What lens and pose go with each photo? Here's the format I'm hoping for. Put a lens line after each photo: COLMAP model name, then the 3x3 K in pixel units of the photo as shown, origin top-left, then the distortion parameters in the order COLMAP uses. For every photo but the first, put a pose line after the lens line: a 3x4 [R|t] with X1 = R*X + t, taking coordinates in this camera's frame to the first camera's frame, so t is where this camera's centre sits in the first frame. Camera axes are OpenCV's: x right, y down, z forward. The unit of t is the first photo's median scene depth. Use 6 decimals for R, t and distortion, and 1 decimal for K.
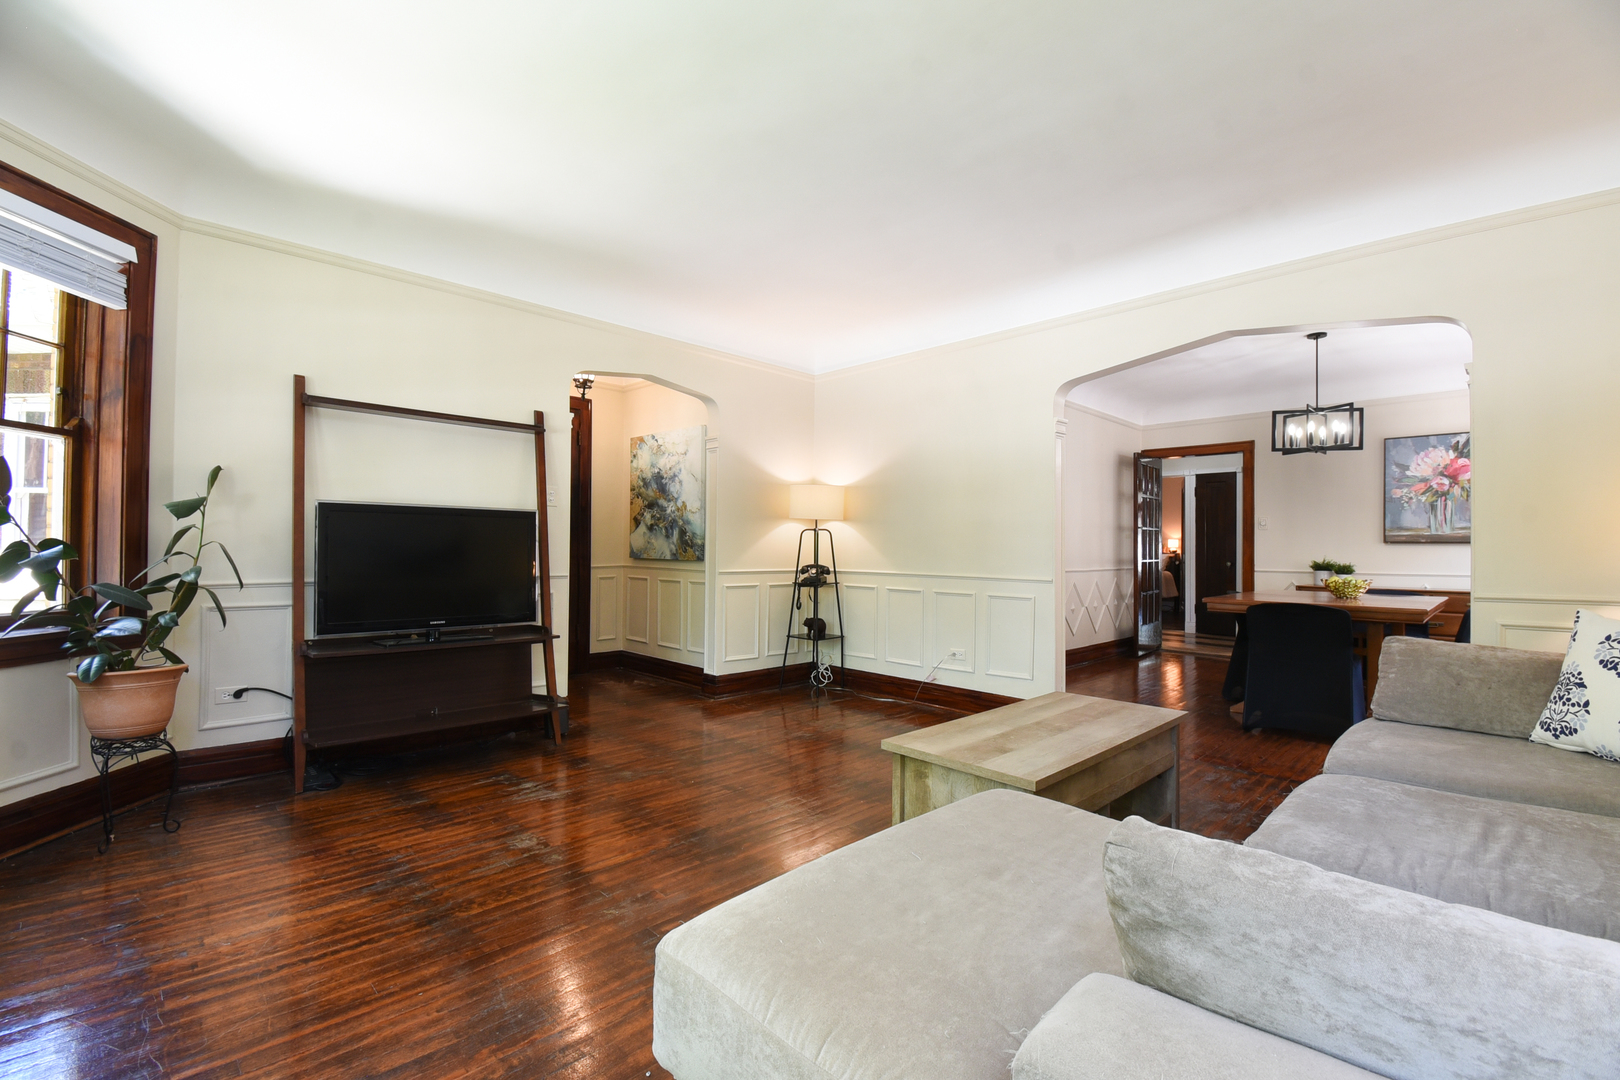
lens RADIAL K [[711.2, 0, 807.5], [0, 711.2, 542.0], [0, 0, 1]] dist [-0.014186, -0.009400]
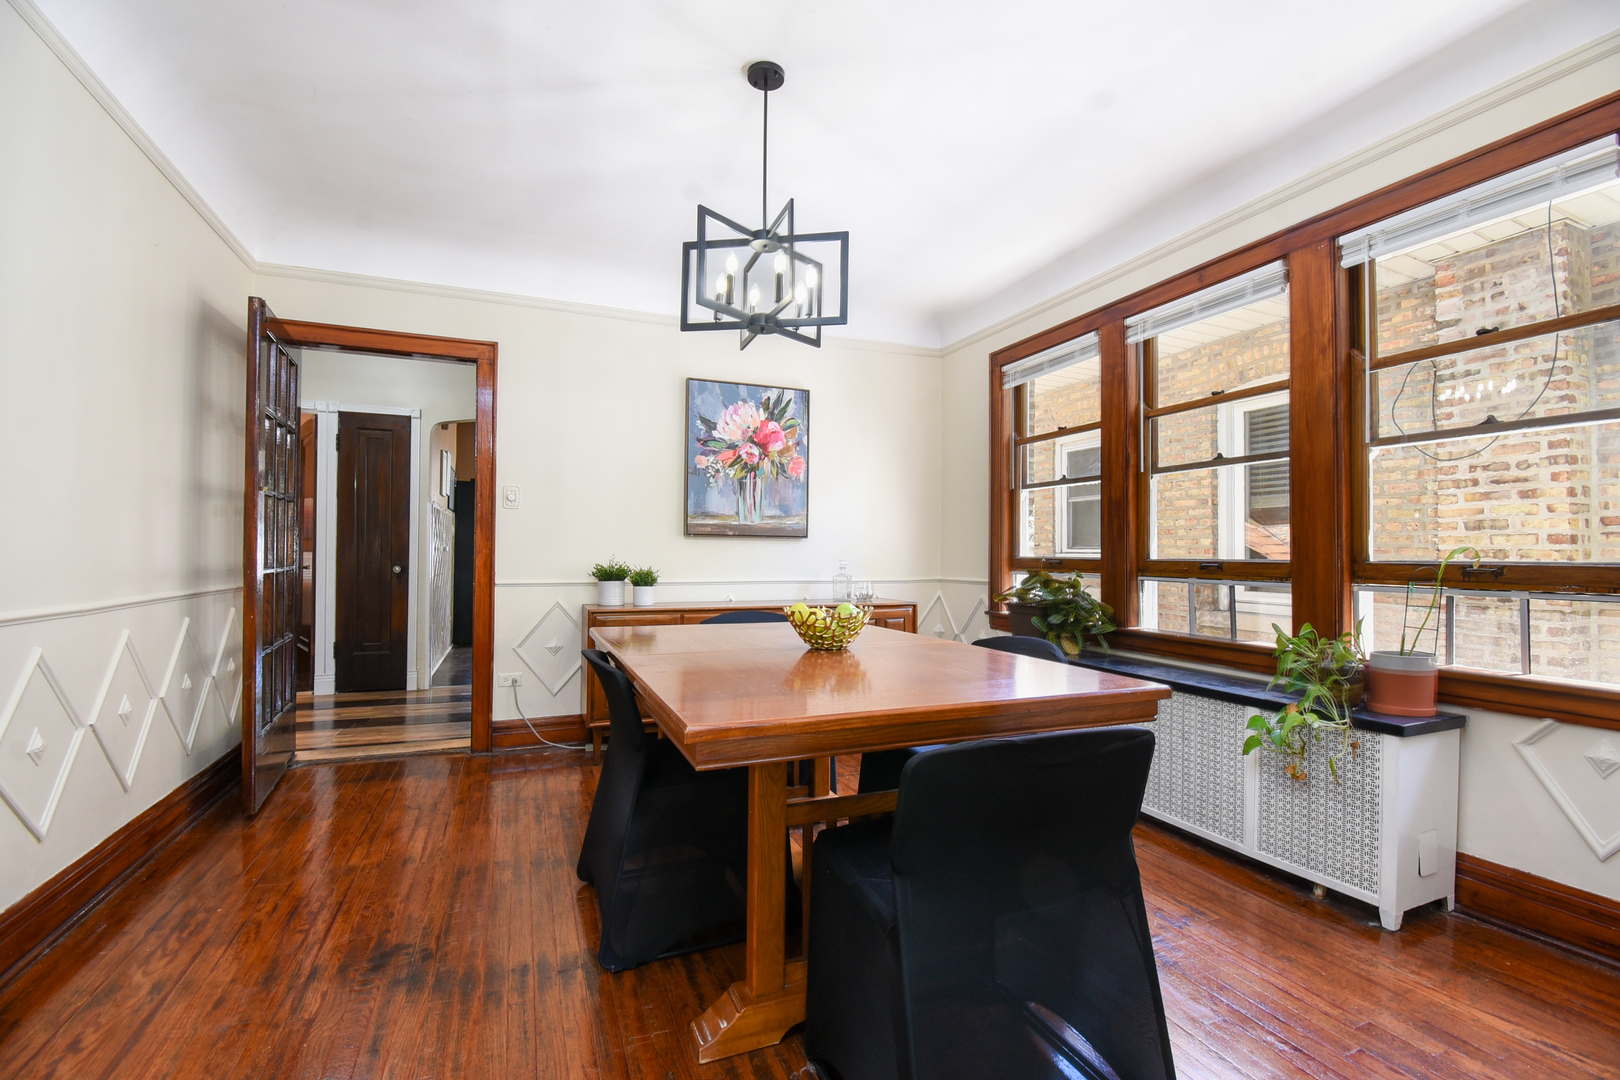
lens RADIAL K [[711.2, 0, 809.4], [0, 711.2, 542.4], [0, 0, 1]] dist [-0.014186, -0.009400]
pose [[0.376083, 0.007948, 0.926552, 0.253500], [-0.013933, 0.999899, -0.002922, 0.008089], [-0.926481, -0.011811, 0.376156, 0.655930]]
